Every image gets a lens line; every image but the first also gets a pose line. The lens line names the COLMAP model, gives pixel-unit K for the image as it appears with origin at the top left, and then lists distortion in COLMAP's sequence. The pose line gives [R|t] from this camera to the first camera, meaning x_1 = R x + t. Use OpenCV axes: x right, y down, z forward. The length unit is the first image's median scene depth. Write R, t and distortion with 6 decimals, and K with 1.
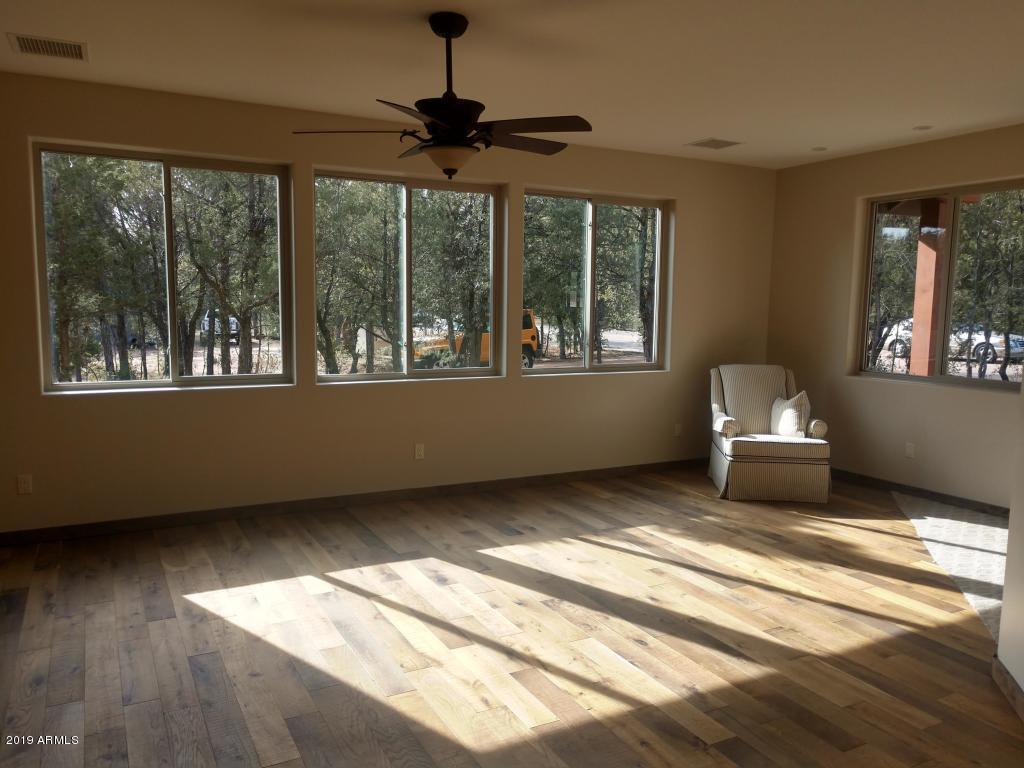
lens RADIAL K [[822.6, 0, 512.0], [0, 822.6, 384.0], [0, 0, 1]] dist [0.035571, -0.002933]
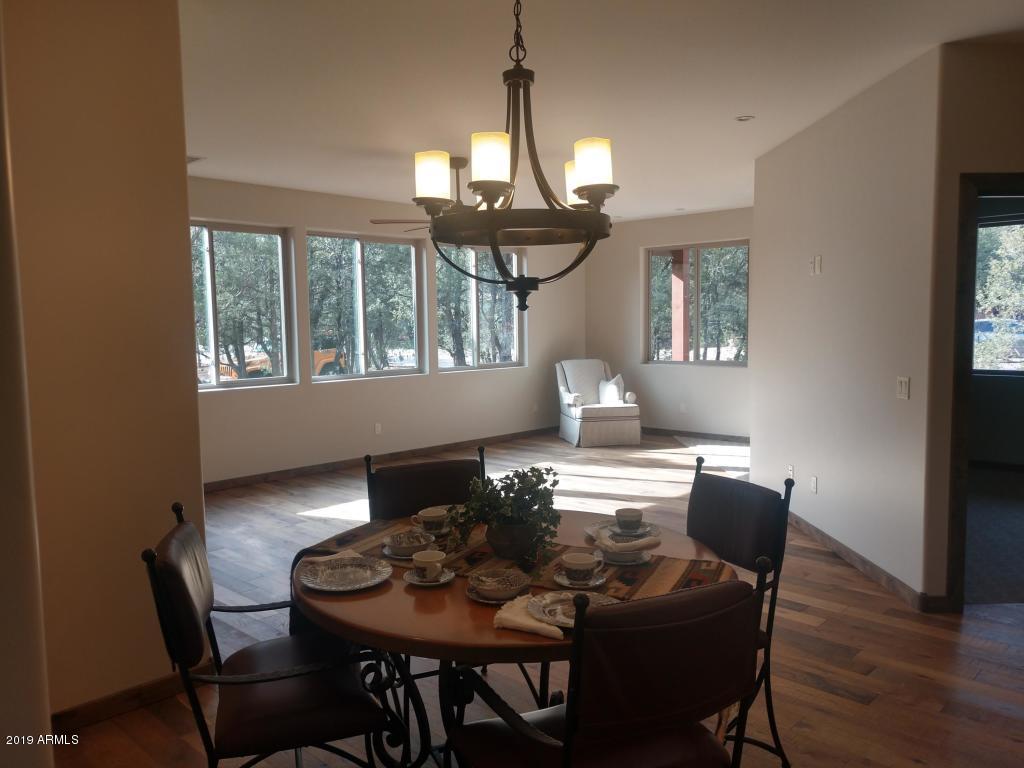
lens RADIAL K [[822.6, 0, 512.0], [0, 822.6, 384.0], [0, 0, 1]] dist [0.035571, -0.002933]
pose [[0.950985, -0.051097, 0.304986, -0.307315], [0.058459, 0.998176, -0.015050, 0.038934], [-0.303660, 0.032141, 0.952238, -0.395729]]
